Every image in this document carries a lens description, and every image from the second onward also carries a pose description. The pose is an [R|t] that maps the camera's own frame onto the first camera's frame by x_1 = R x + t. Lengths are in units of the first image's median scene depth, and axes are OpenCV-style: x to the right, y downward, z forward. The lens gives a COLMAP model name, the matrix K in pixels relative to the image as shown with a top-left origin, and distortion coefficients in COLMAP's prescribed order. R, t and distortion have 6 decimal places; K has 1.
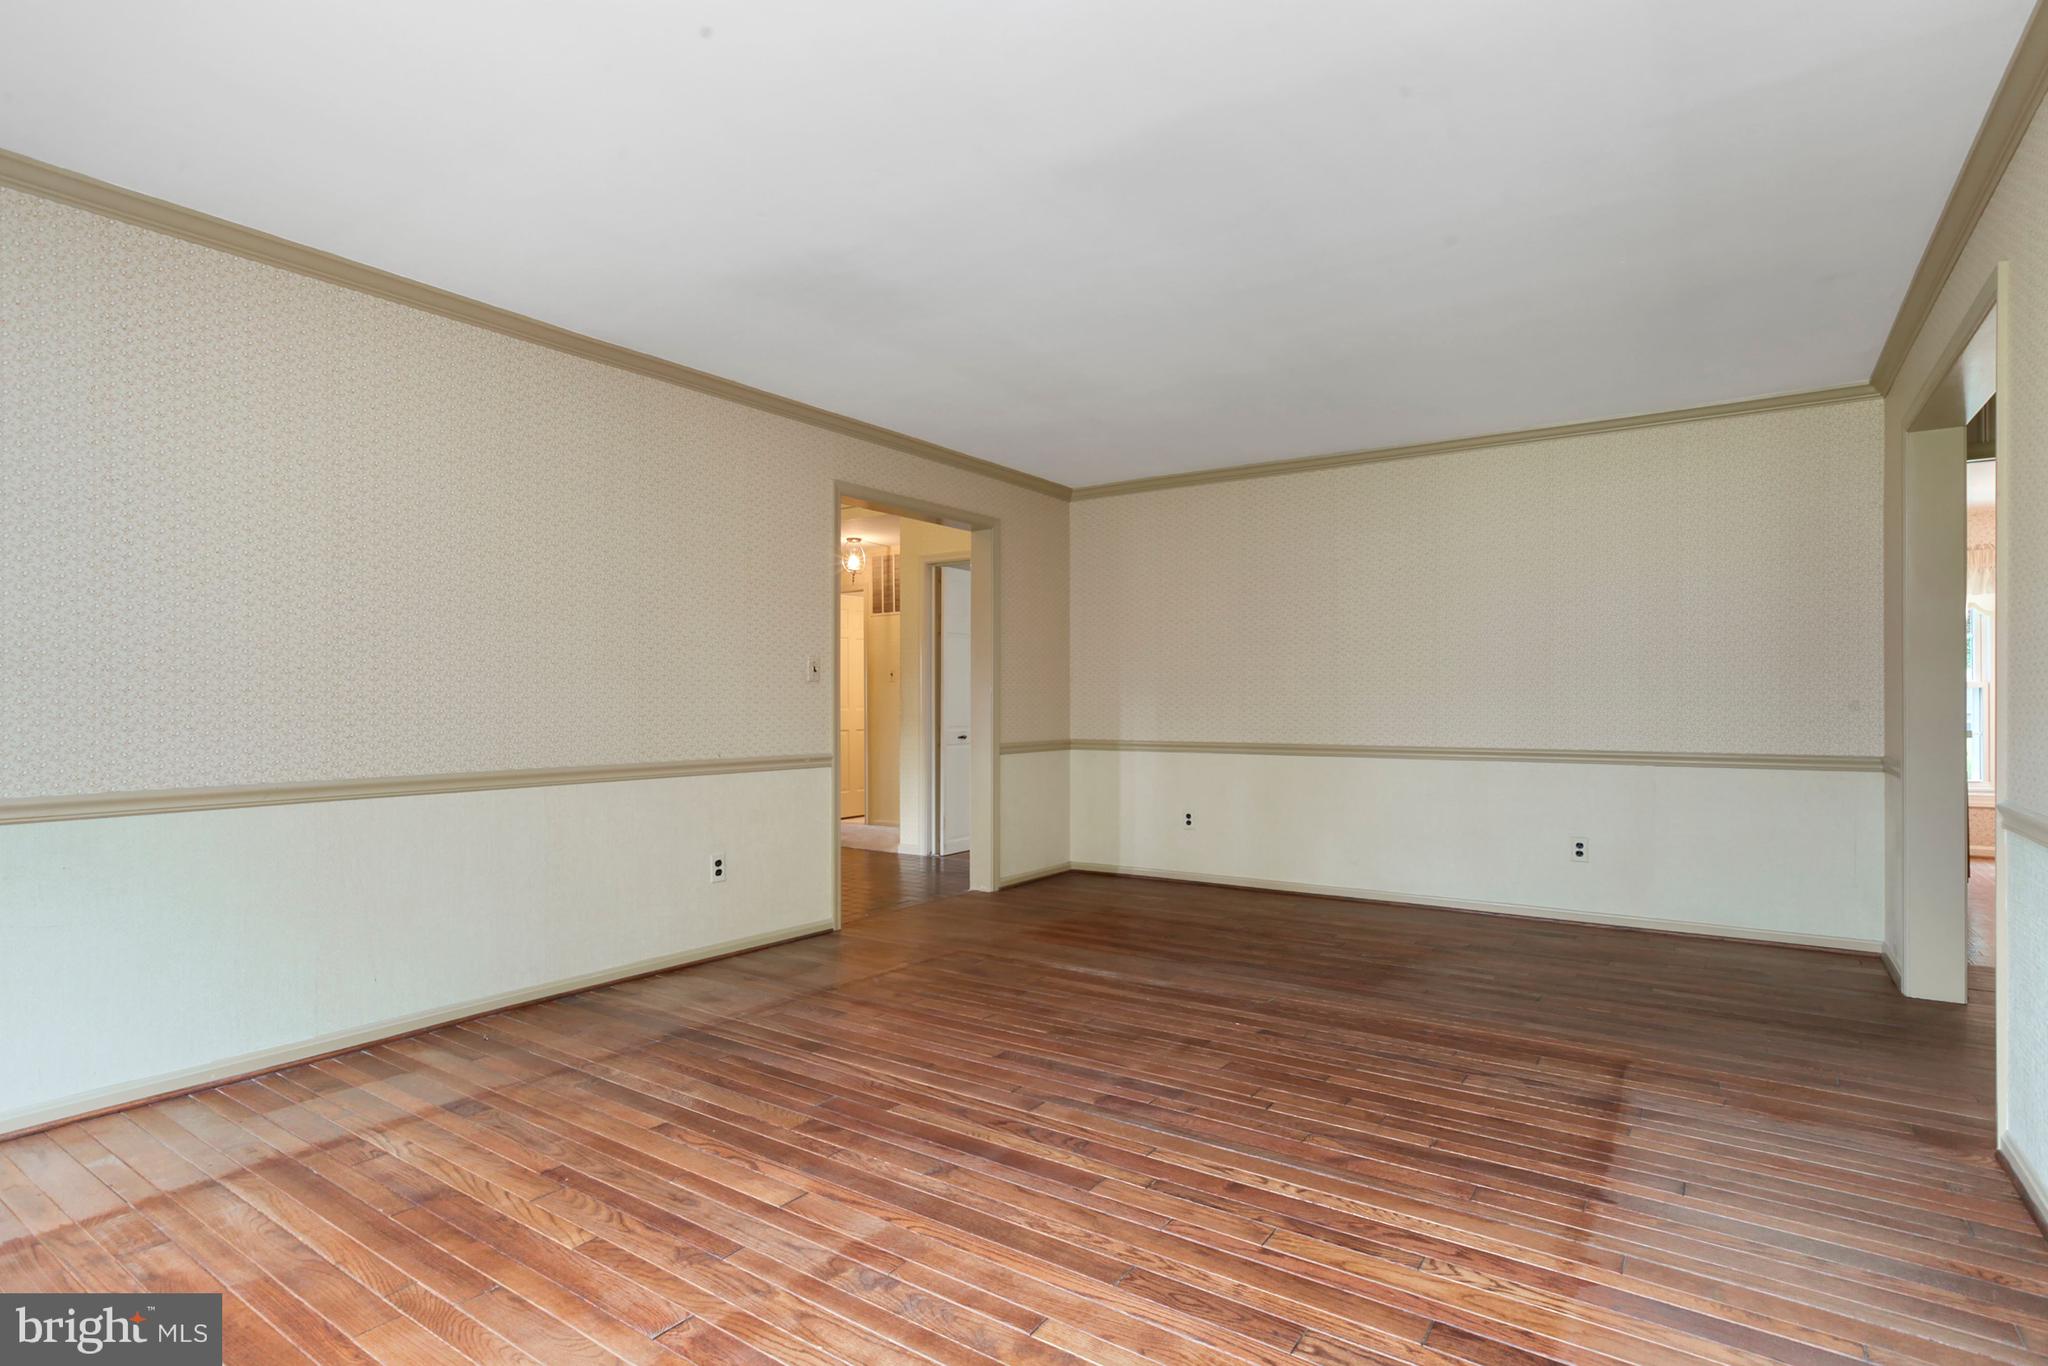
lens RADIAL K [[1012.2, 0, 1017.8], [0, 1012.2, 682.5], [0, 0, 1]] dist [-0.042076, 0.028041]
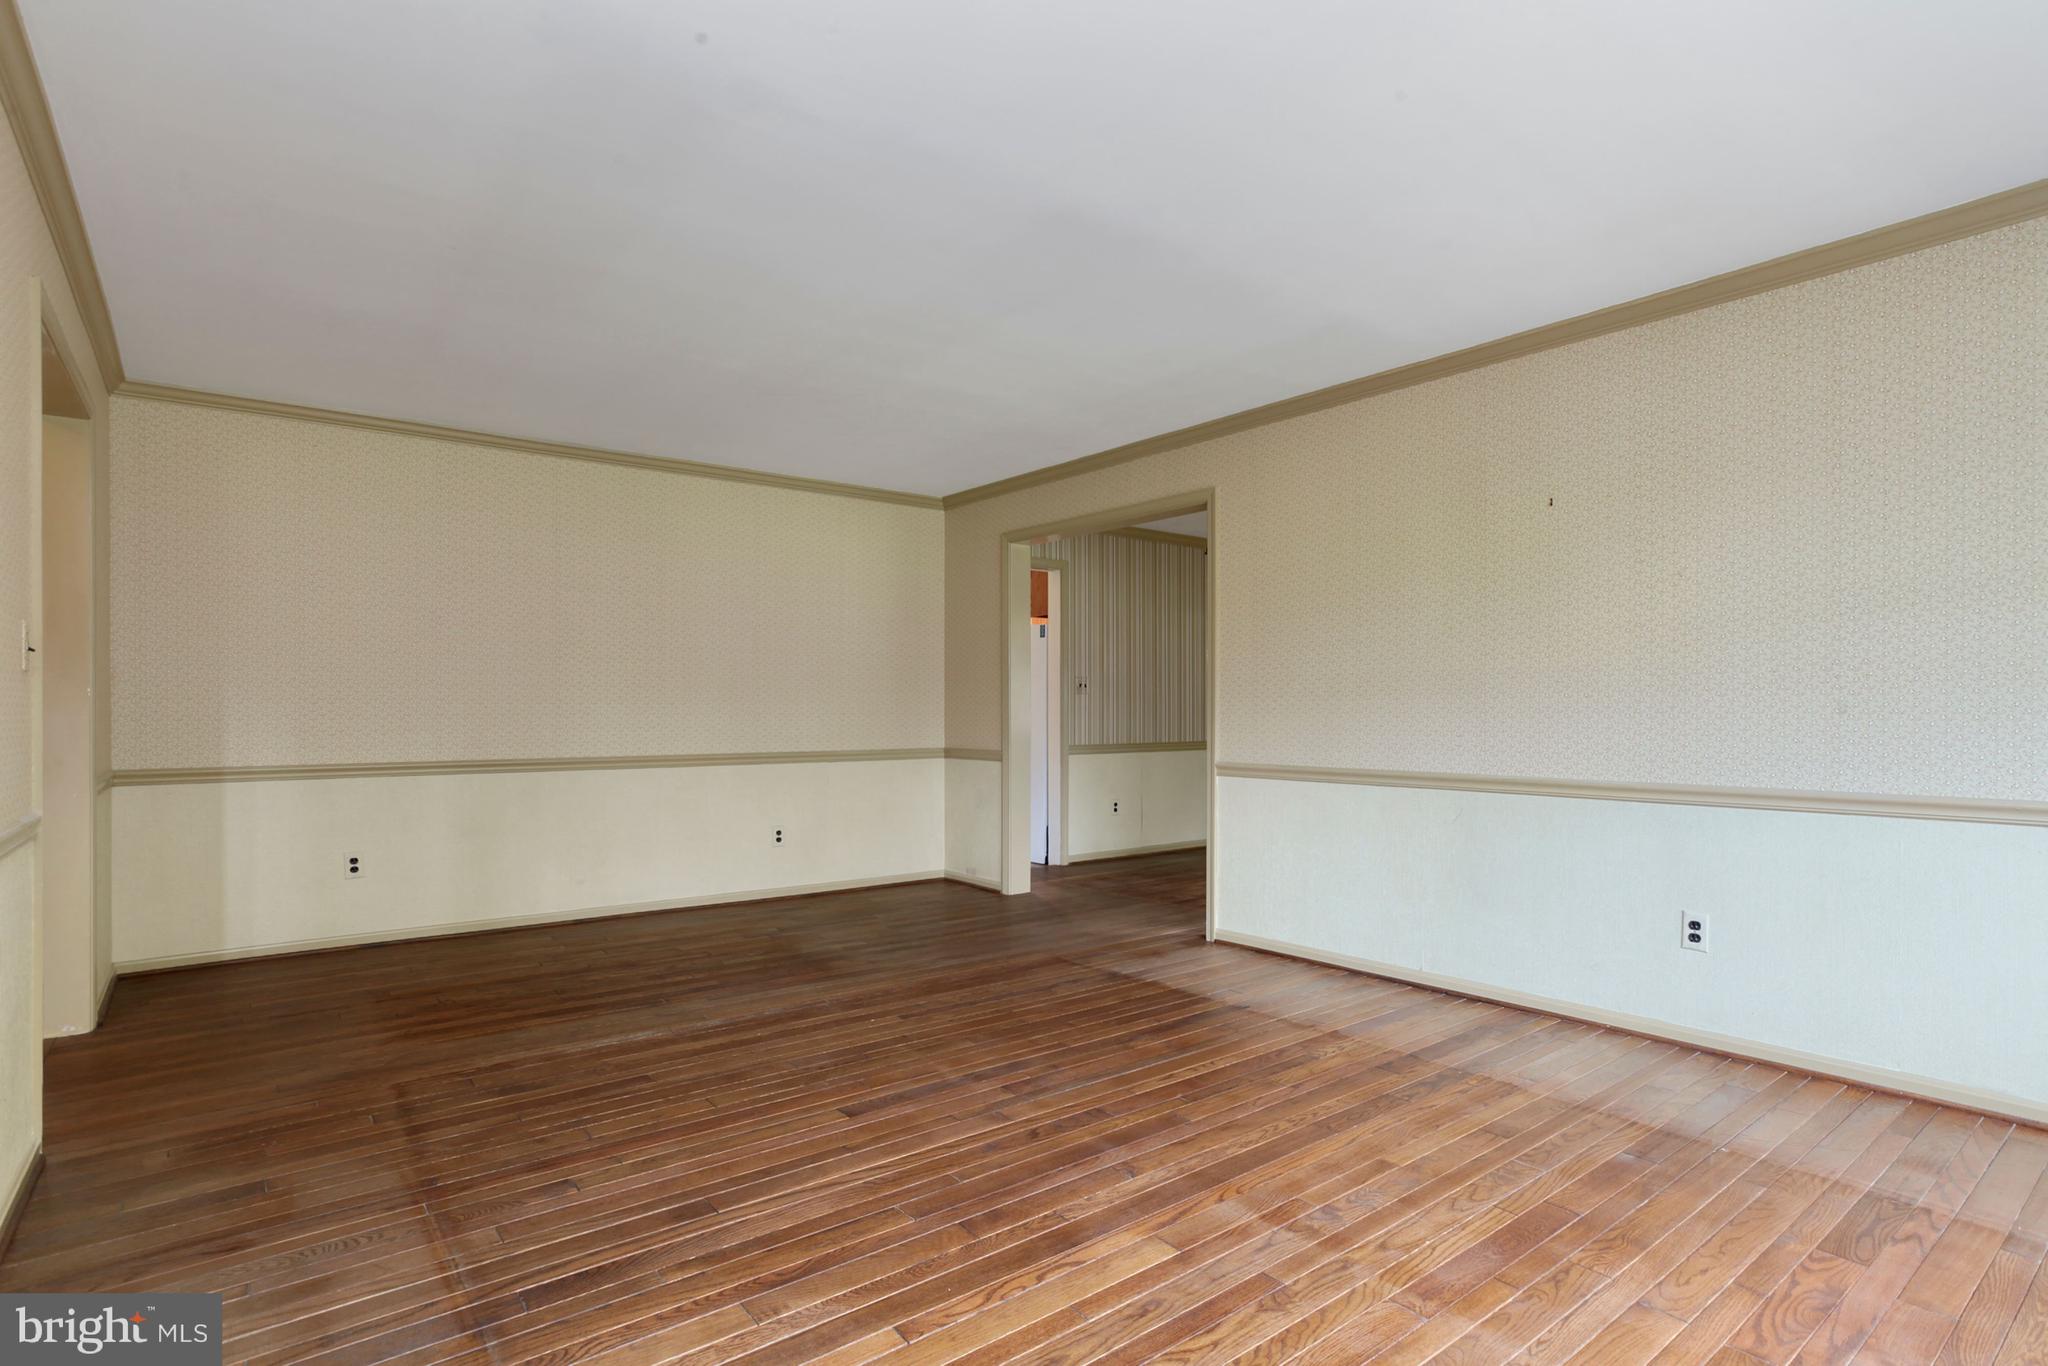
lens RADIAL K [[1012.2, 0, 1017.8], [0, 1012.2, 682.5], [0, 0, 1]] dist [-0.042076, 0.028041]
pose [[0.309275, 0.027063, 0.950587, -0.882972], [-0.020045, 0.999558, -0.021935, 0.007941], [-0.950761, -0.012270, 0.309681, 0.633653]]
